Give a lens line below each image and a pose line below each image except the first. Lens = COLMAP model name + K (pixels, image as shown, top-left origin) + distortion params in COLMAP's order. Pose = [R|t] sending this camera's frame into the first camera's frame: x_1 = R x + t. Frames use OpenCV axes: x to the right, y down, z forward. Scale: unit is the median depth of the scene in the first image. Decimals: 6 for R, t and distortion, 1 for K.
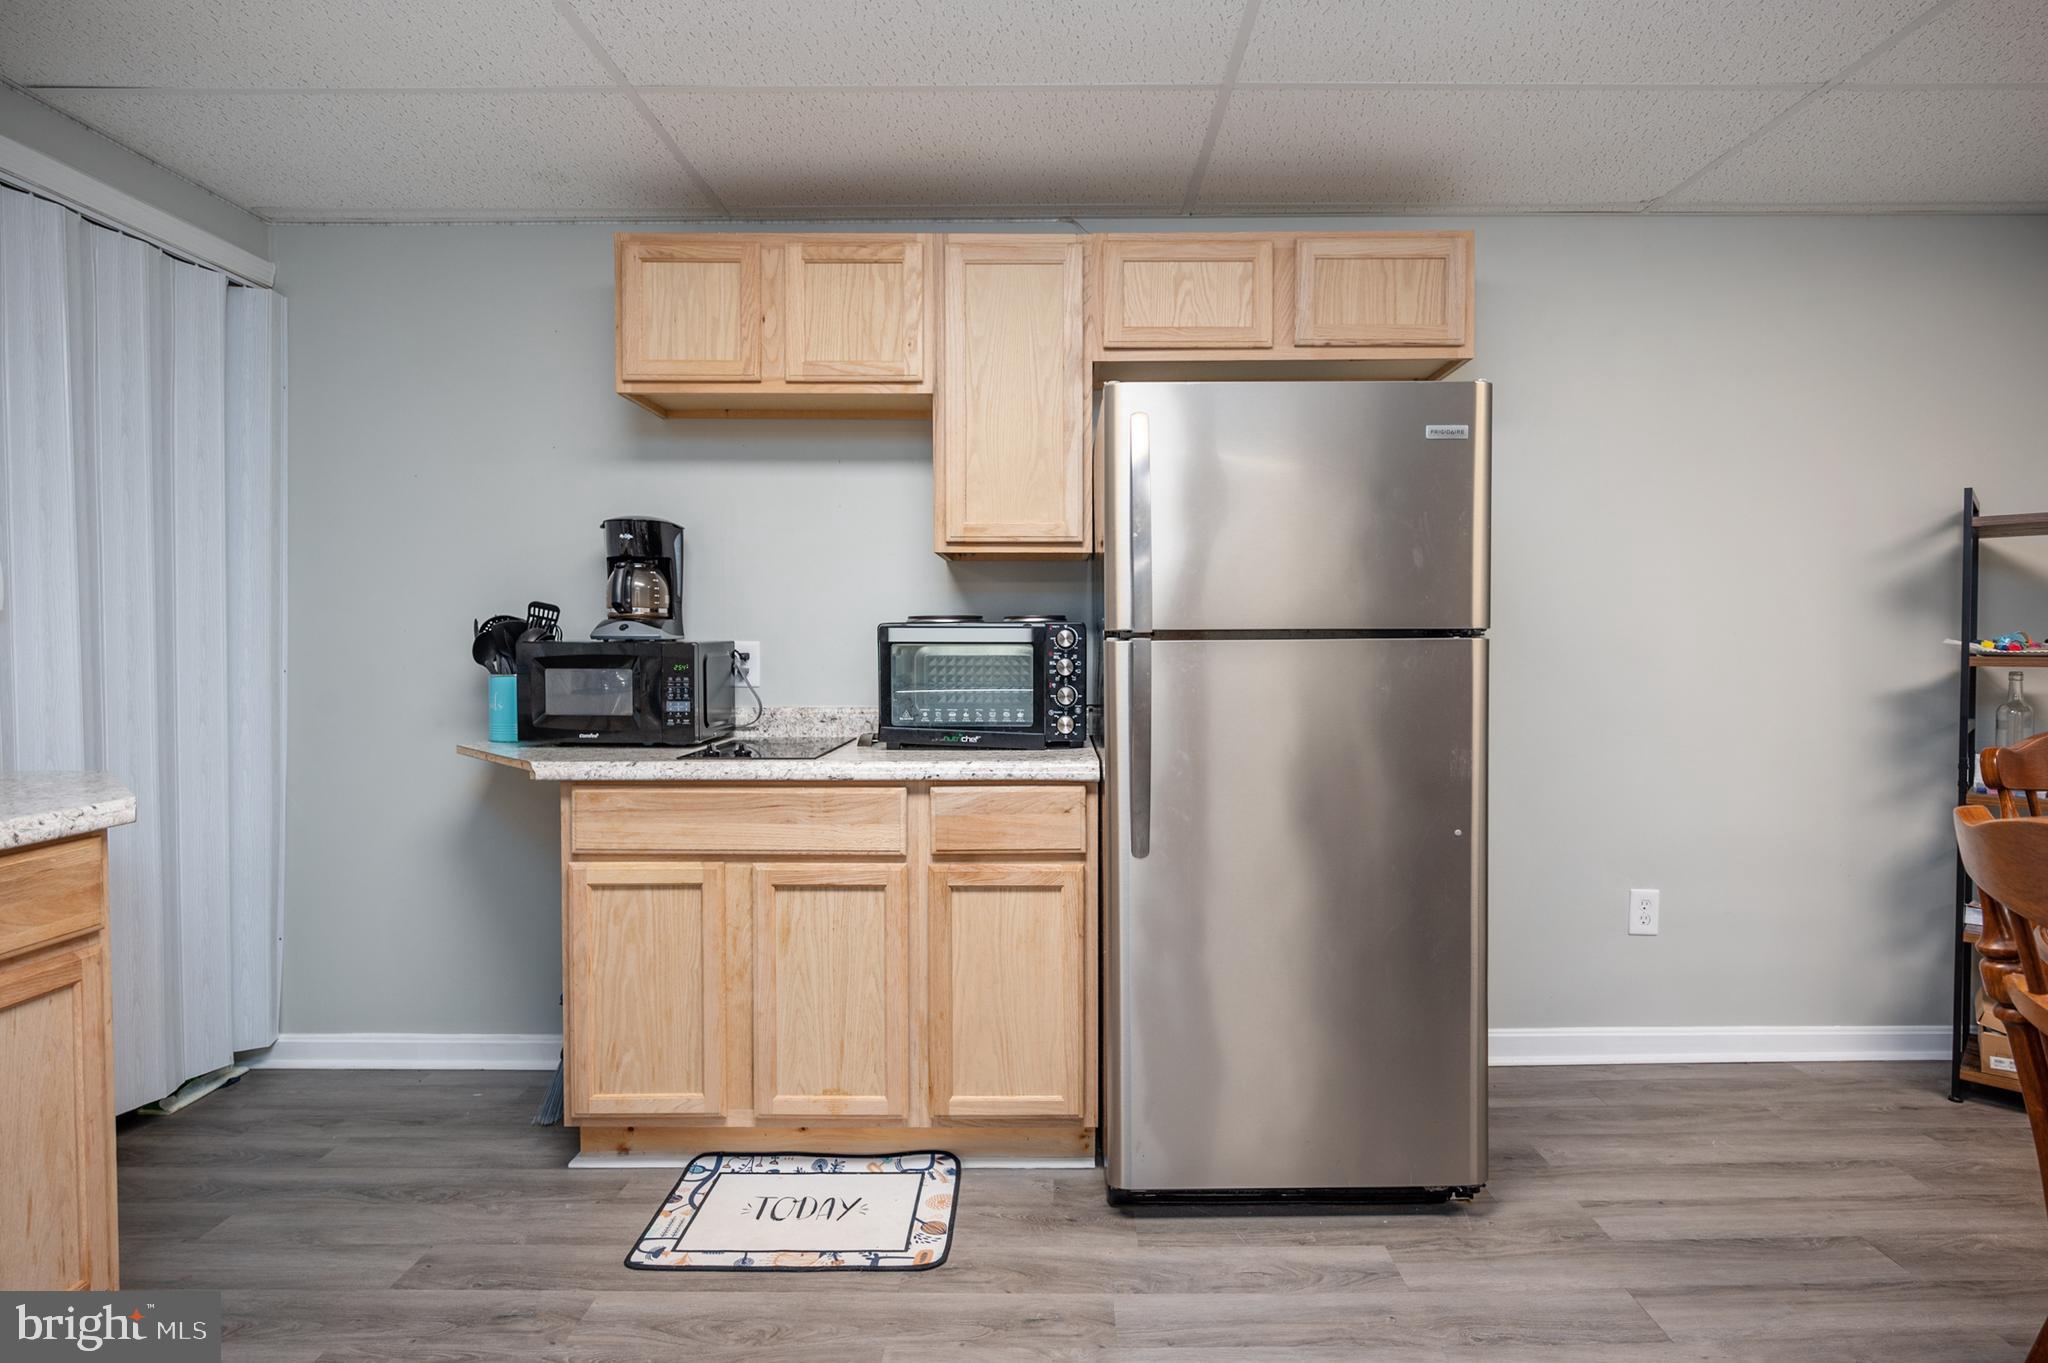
lens RADIAL K [[1081.6, 0, 1030.4], [0, 1081.6, 654.7], [0, 0, 1]] dist [-0.000433, -0.000752]
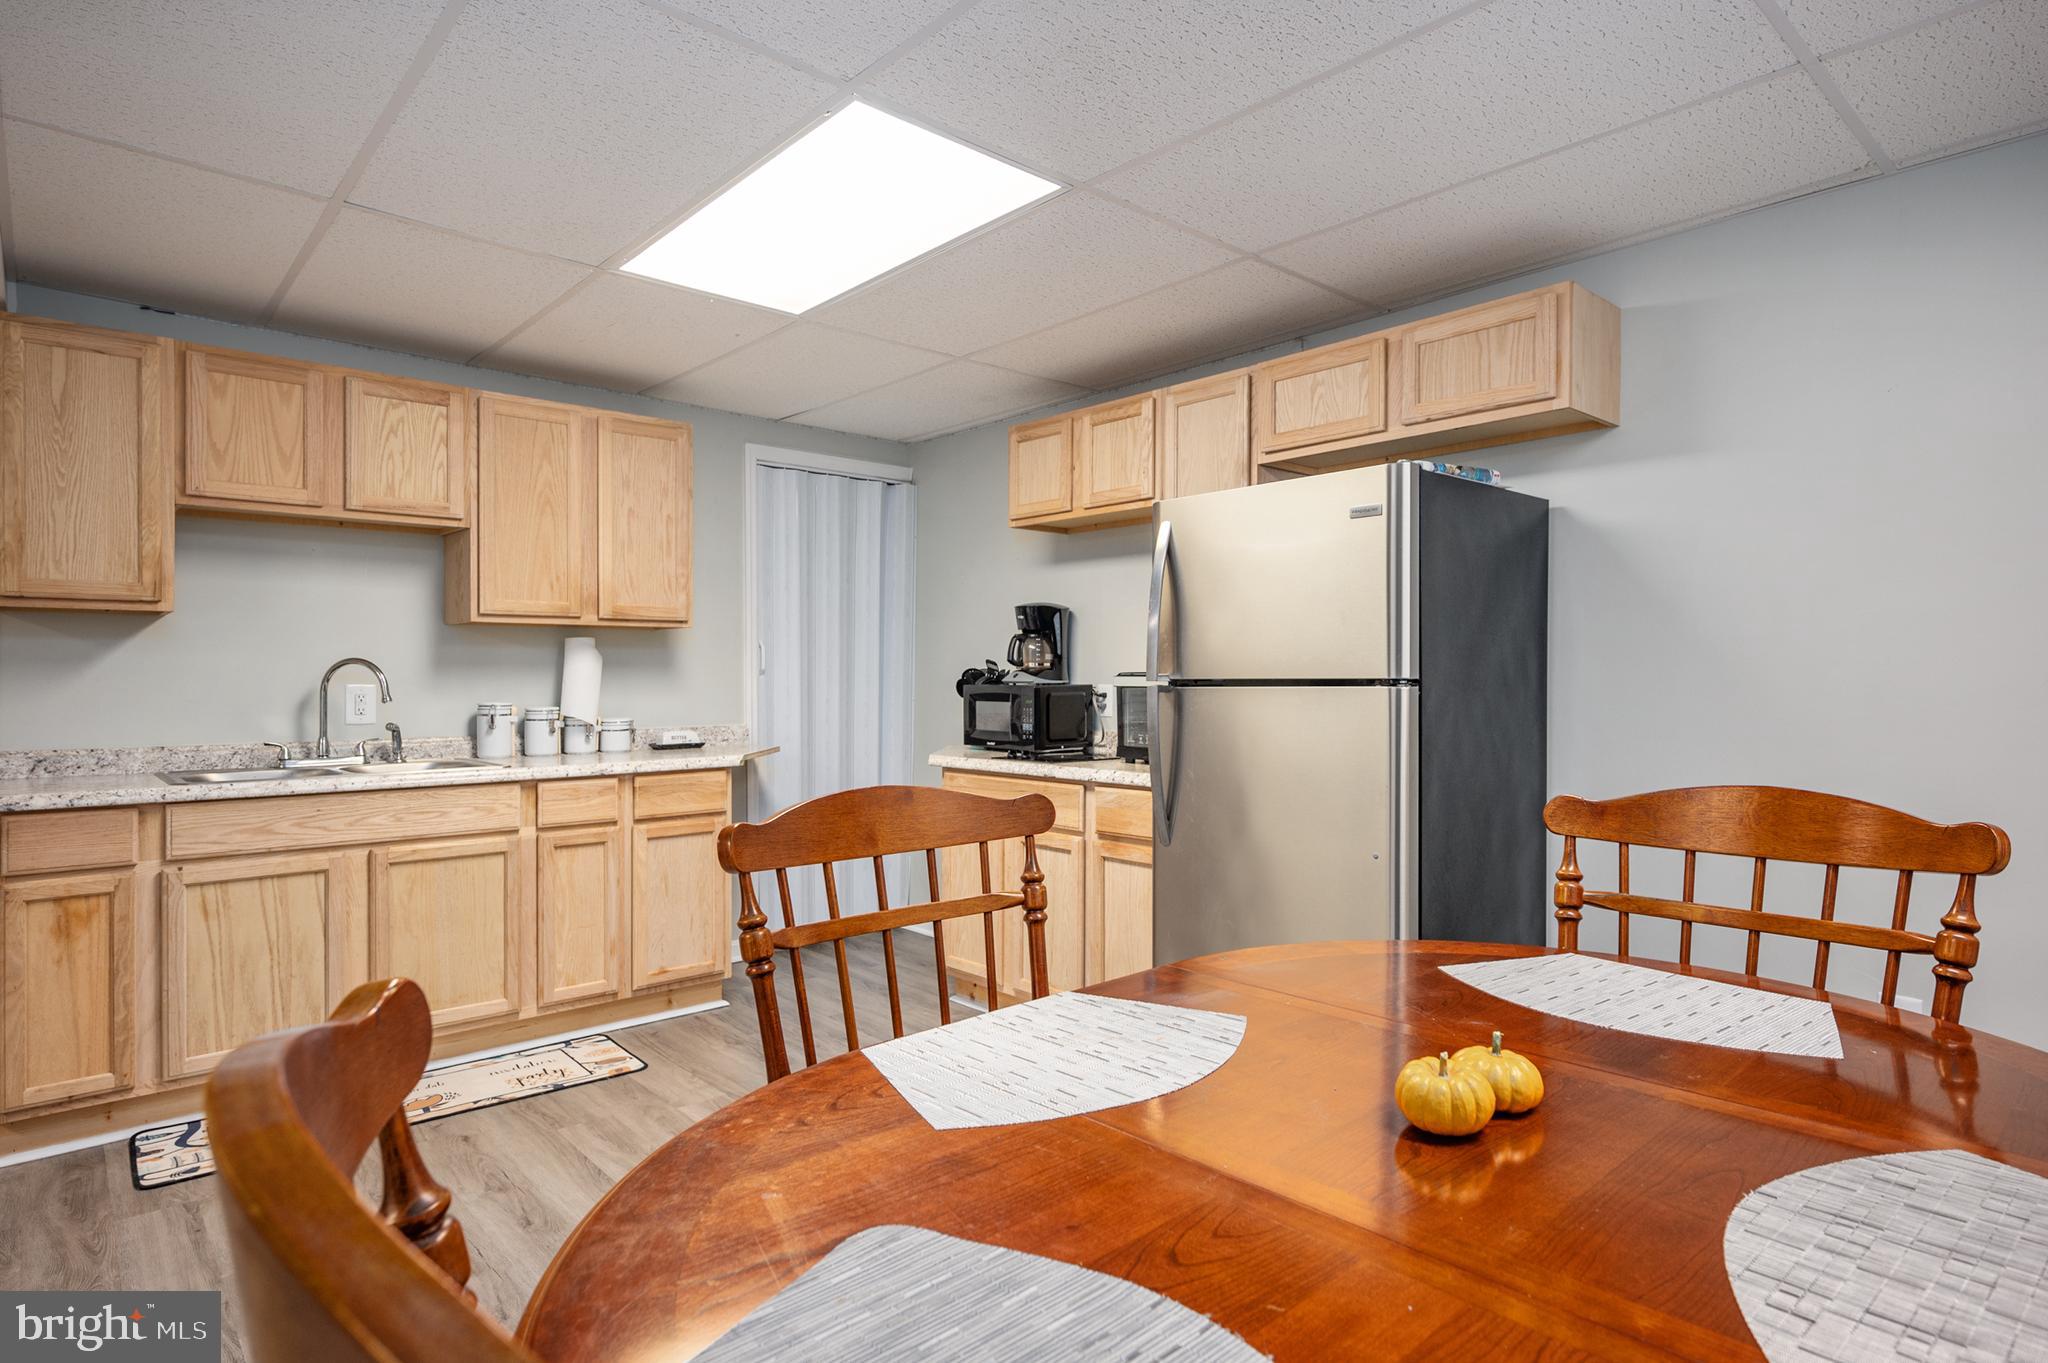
lens RADIAL K [[1092.0, 0, 1024.0], [0, 1092.0, 681.5], [0, 0, 1]] dist [-0.000389, -0.000087]
pose [[0.669634, 0.003345, -0.742684, 0.828268], [-0.010354, 0.999935, -0.004832, -0.009802], [0.742619, 0.010926, 0.669625, -0.051326]]
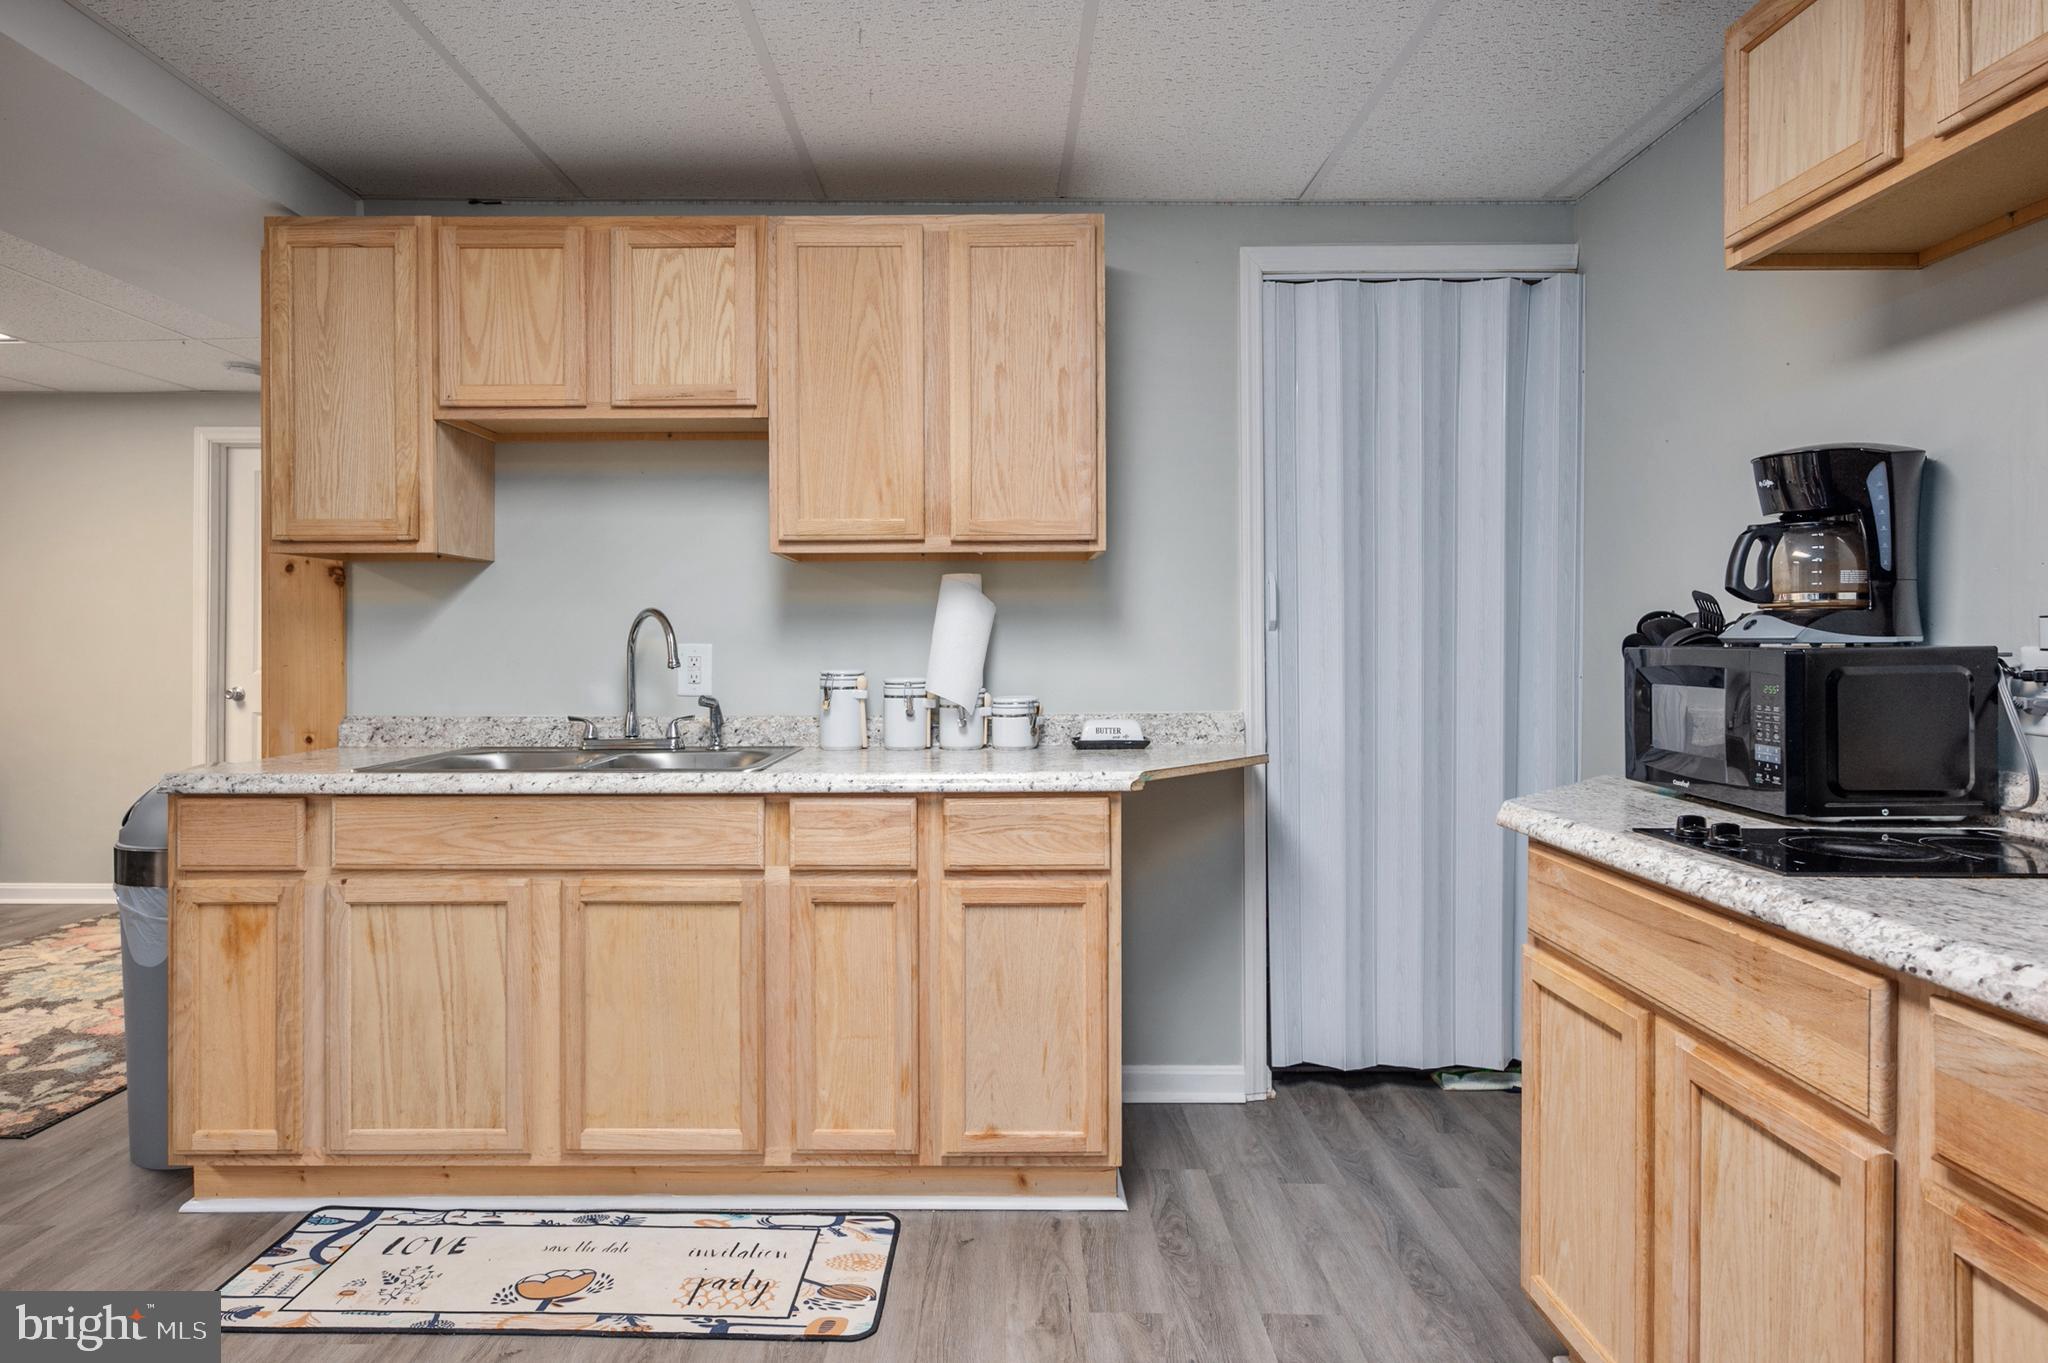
lens RADIAL K [[1110.6, 0, 997.0], [0, 1110.6, 643.0], [0, 0, 1]] dist [-0.000813, 0.000394]
pose [[0.000009, -0.000062, -1.000000, 0.298889], [-0.012900, 0.999917, -0.000062, -0.008673], [0.999917, 0.012900, 0.000008, 0.562400]]
